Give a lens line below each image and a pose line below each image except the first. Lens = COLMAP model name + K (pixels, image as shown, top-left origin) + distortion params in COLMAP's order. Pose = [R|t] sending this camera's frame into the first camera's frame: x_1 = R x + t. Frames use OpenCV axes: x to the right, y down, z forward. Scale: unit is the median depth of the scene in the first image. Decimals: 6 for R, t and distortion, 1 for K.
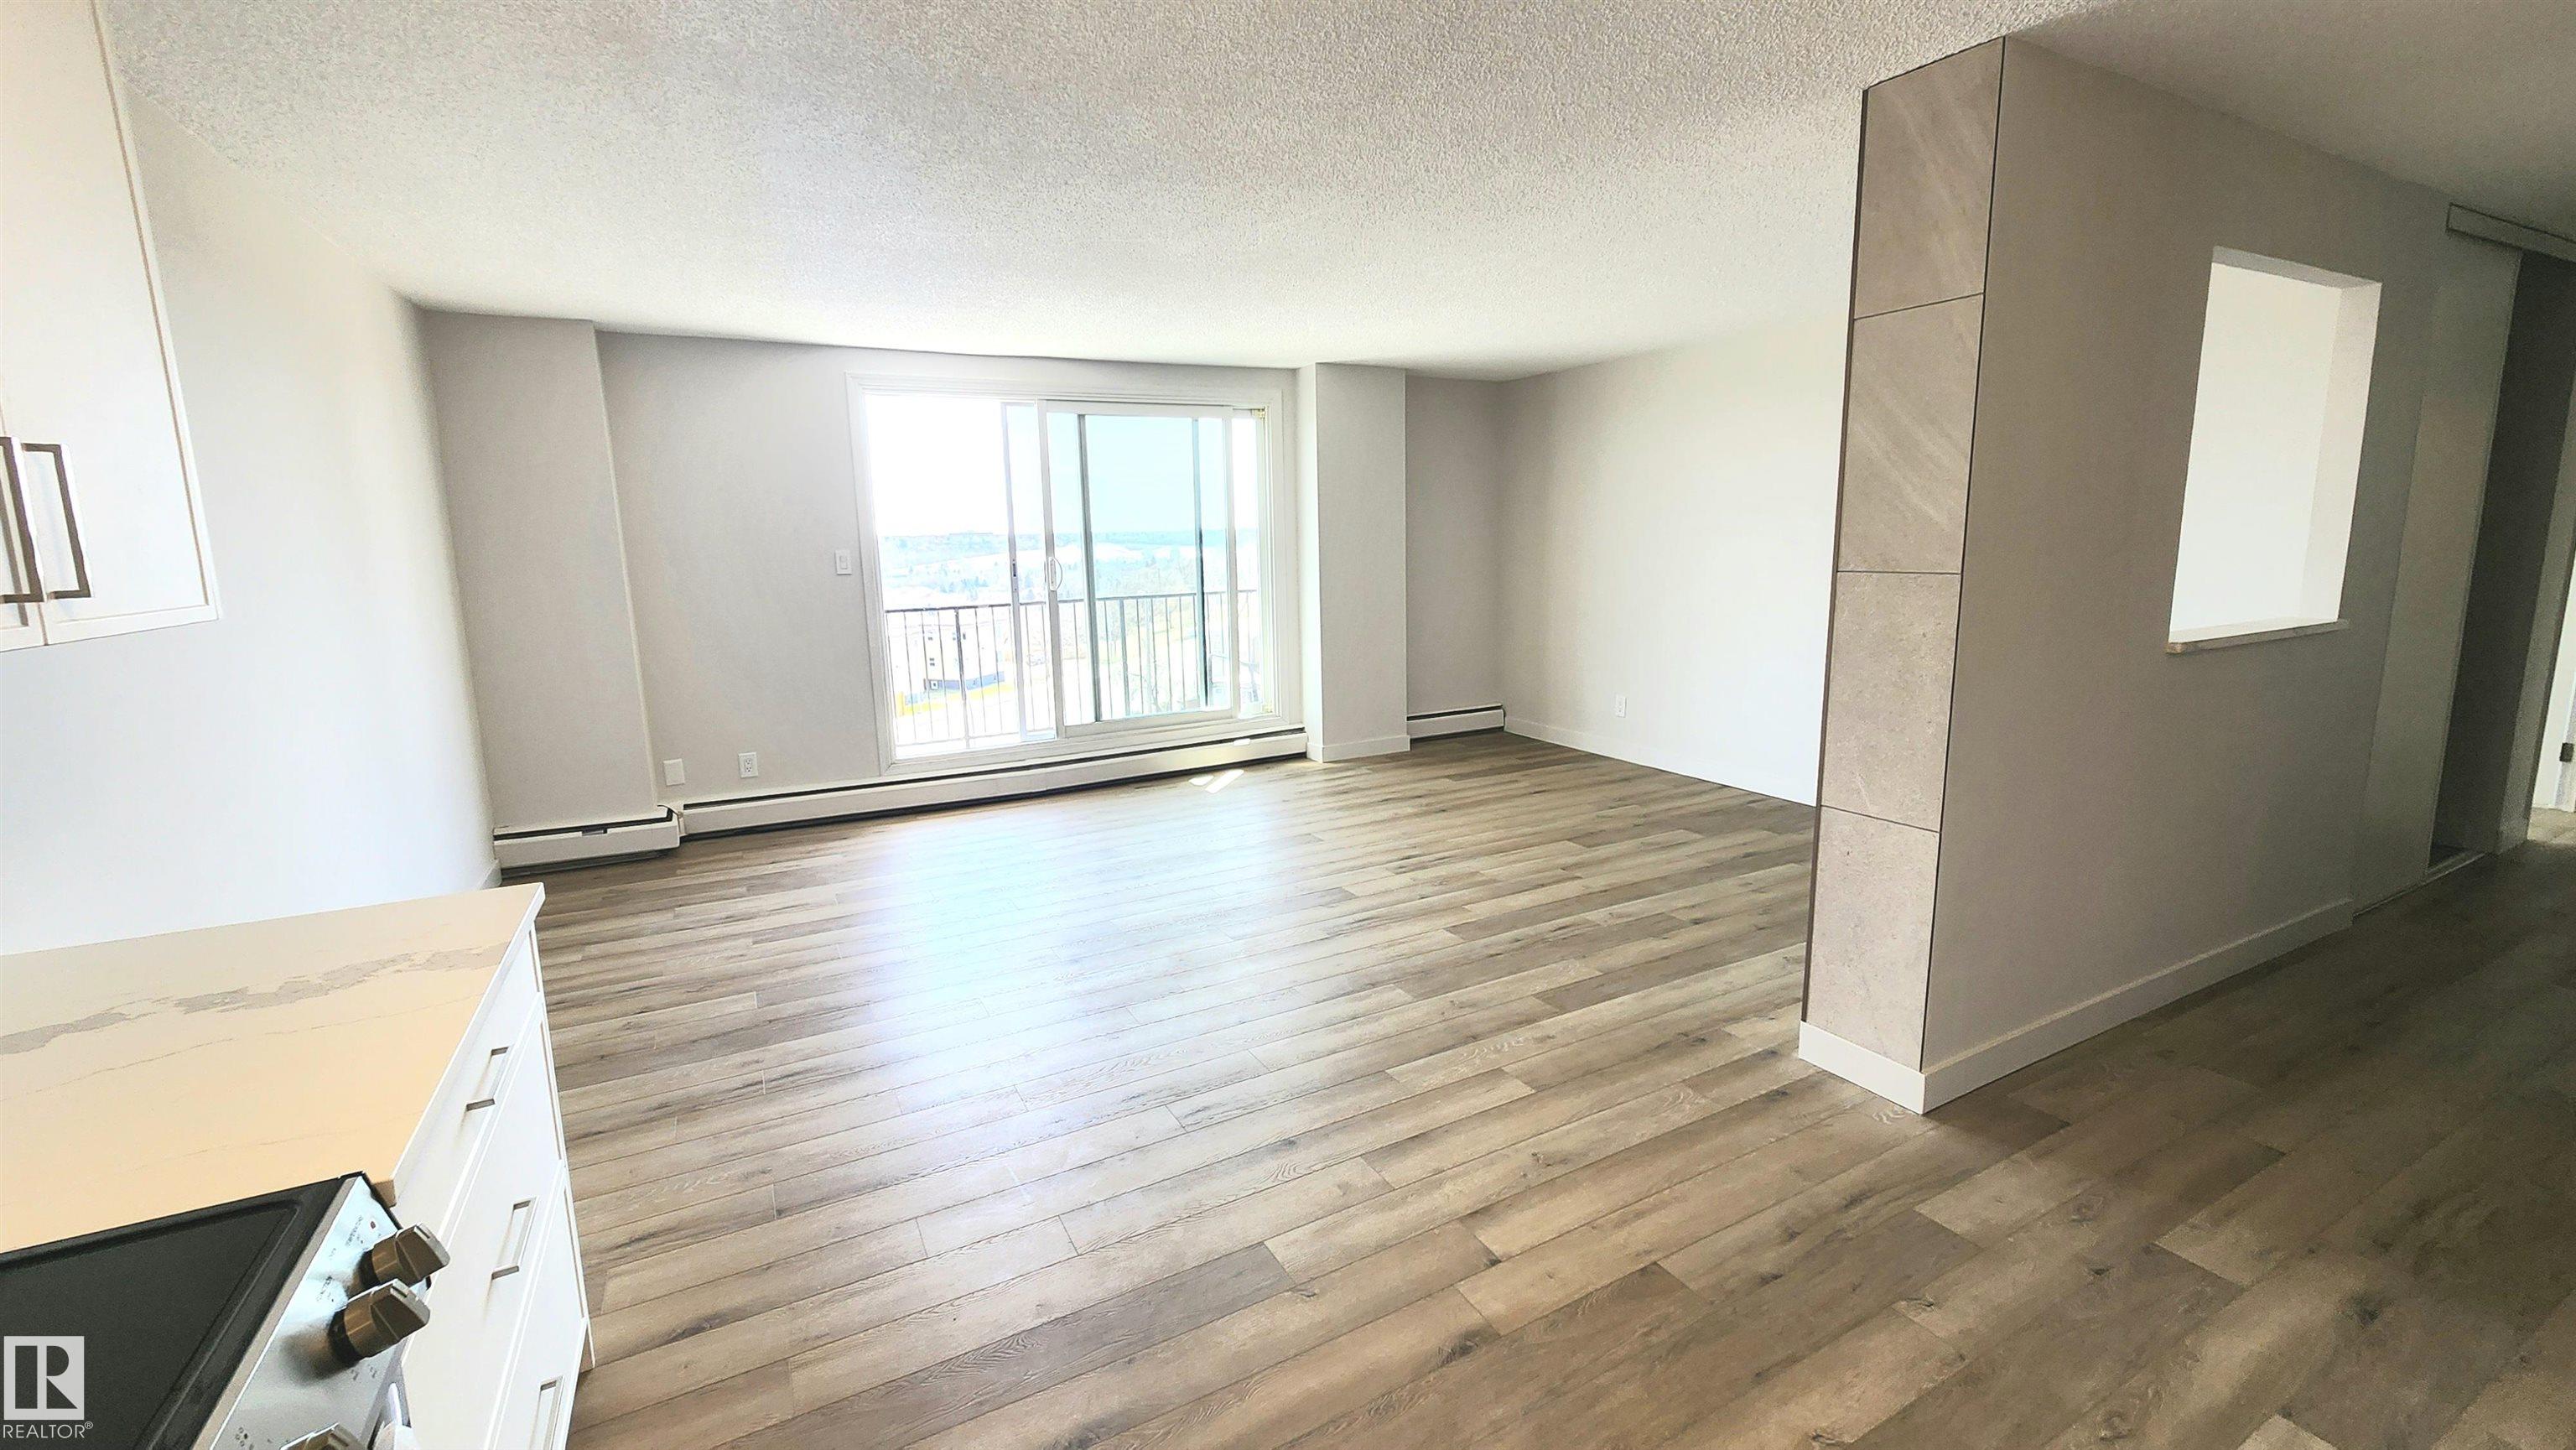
lens RADIAL K [[1048.5, 0, 1285.6], [0, 1048.5, 706.7], [0, 0, 1]] dist [0.002617, 0.000222]
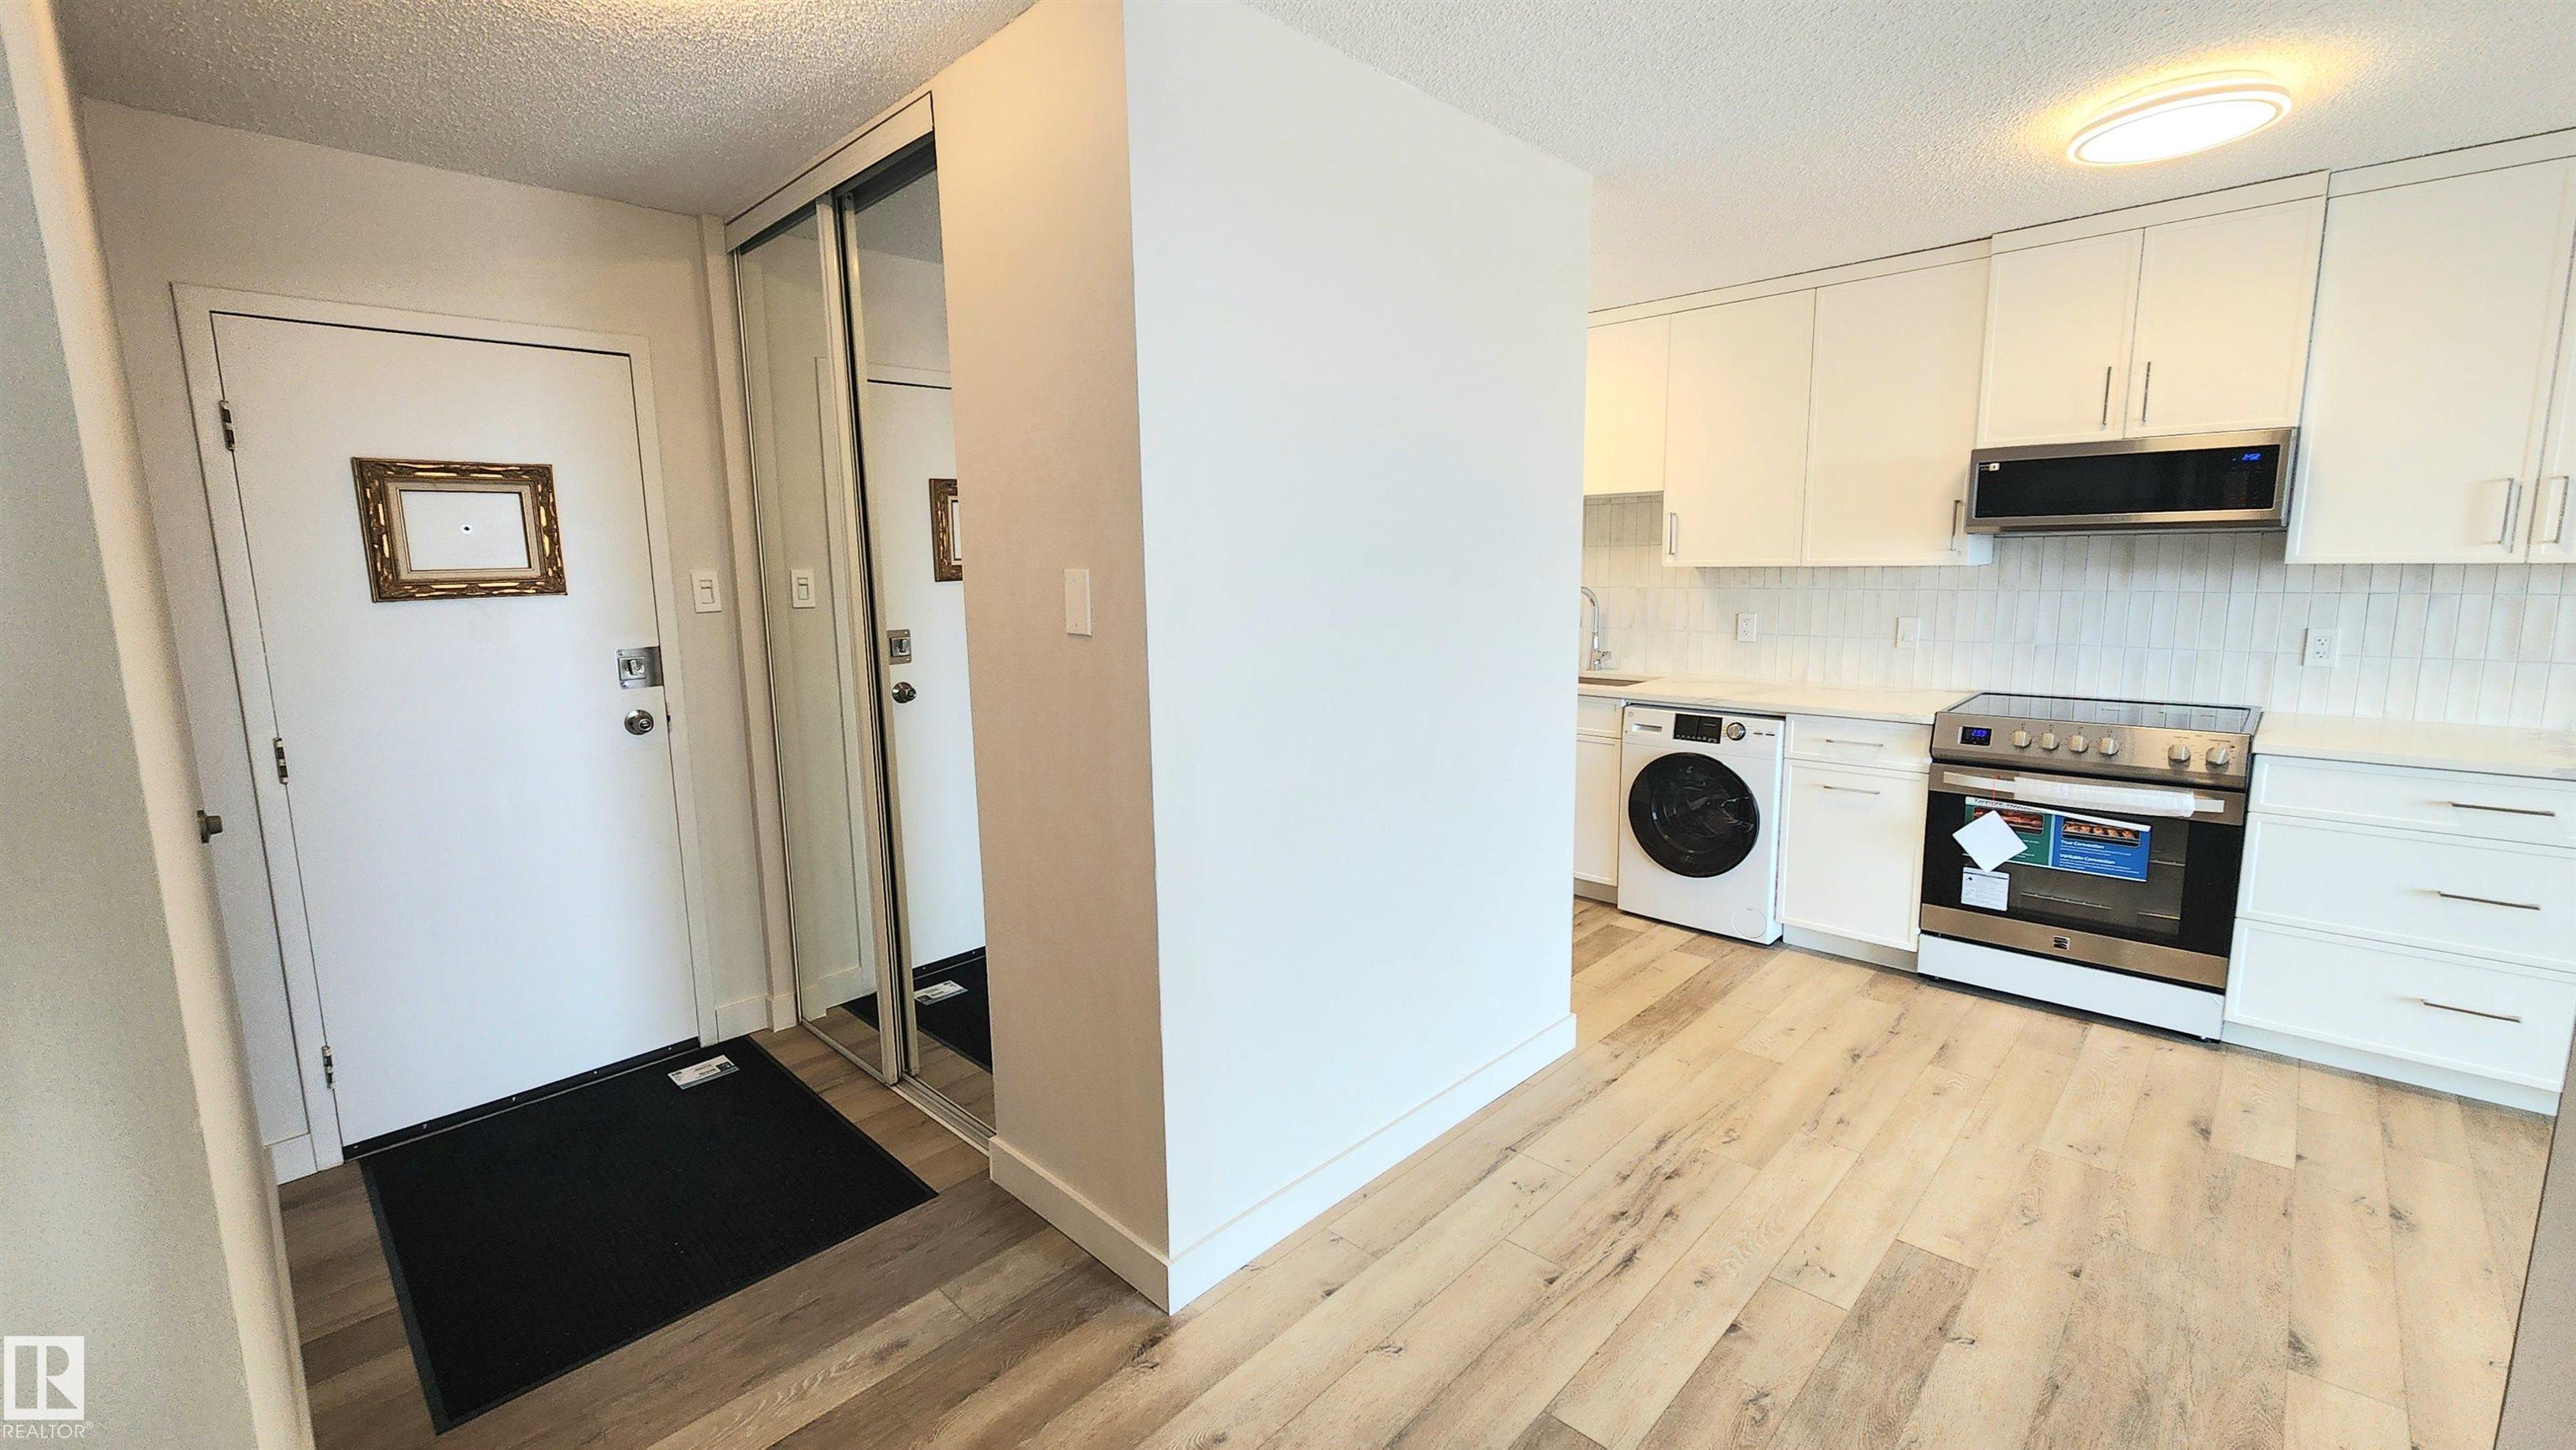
lens RADIAL K [[1047.4, 0, 1290.1], [0, 1047.4, 711.9], [0, 0, 1]] dist [0.002110, -0.000251]
pose [[-0.950156, 0.082748, -0.300592, 0.486881], [-0.013614, 0.952204, 0.305159, -0.093754], [0.311477, 0.294040, -0.903616, 0.521421]]
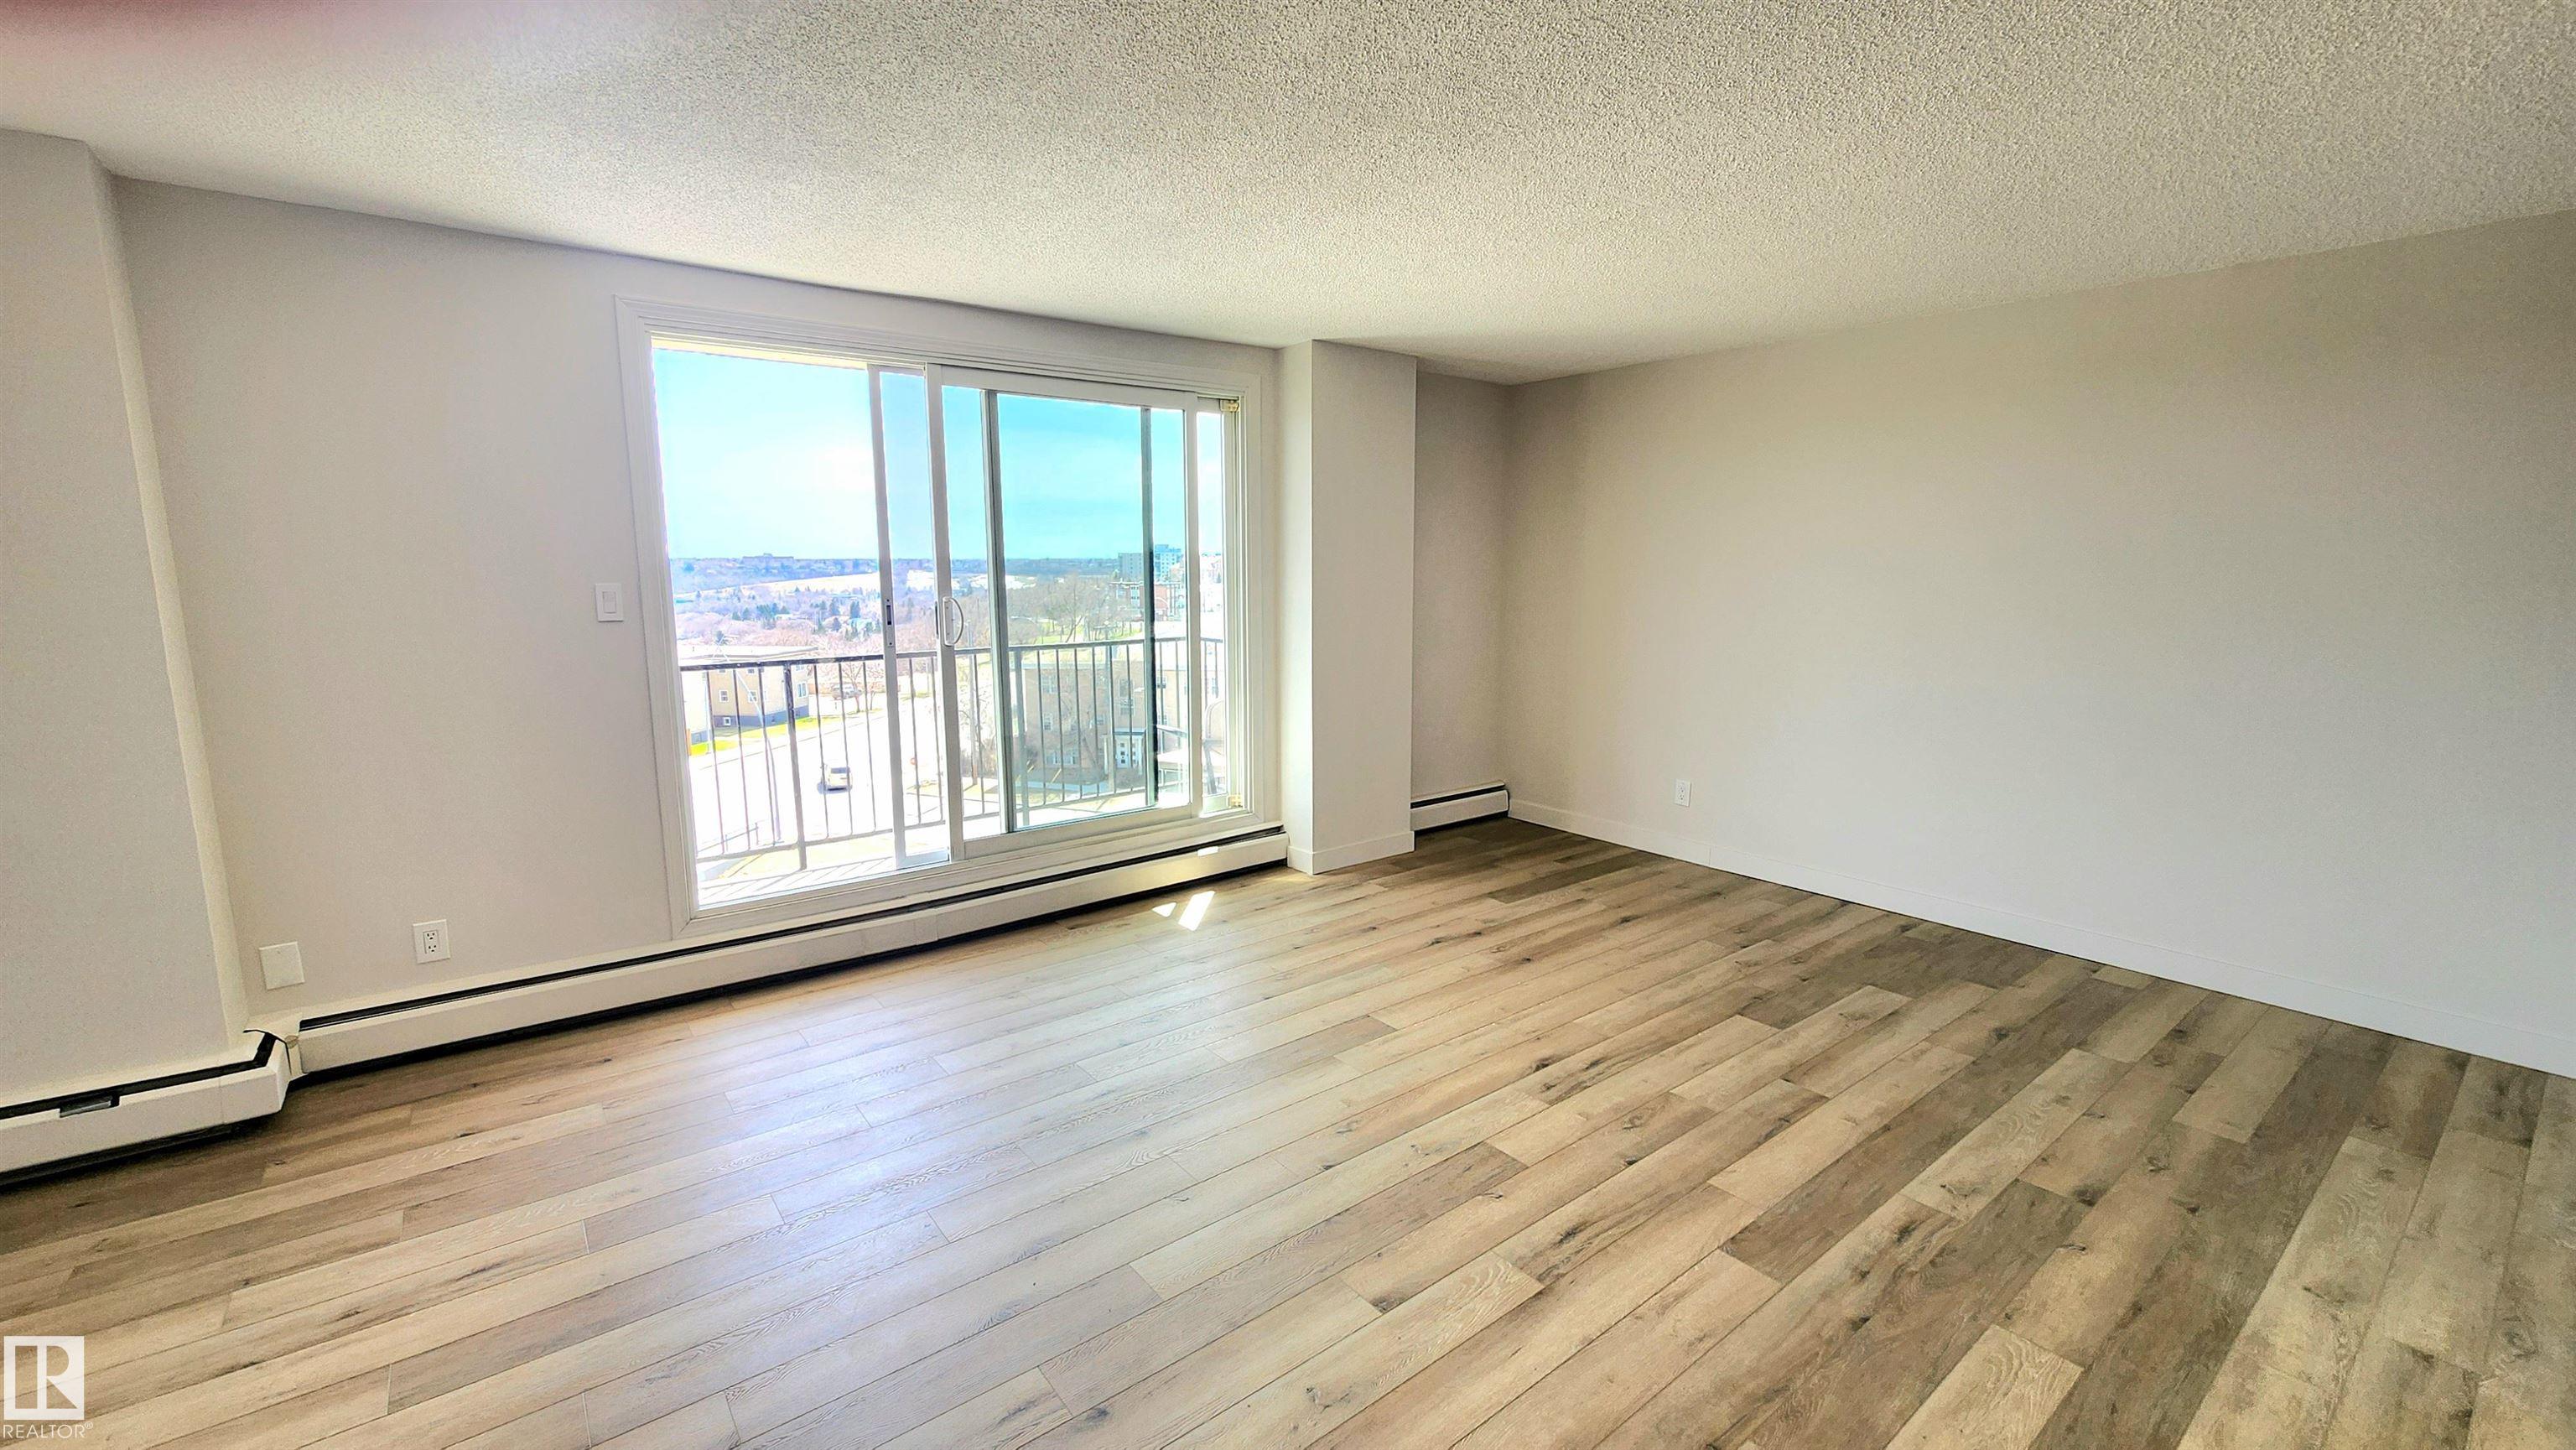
lens RADIAL K [[1047.4, 0, 1290.1], [0, 1047.4, 711.9], [0, 0, 1]] dist [0.002110, -0.000251]
pose [[0.985332, -0.004784, 0.170583, -0.137948], [0.009051, 0.999665, -0.024242, -0.057217], [-0.170410, 0.025431, 0.985045, 0.339771]]
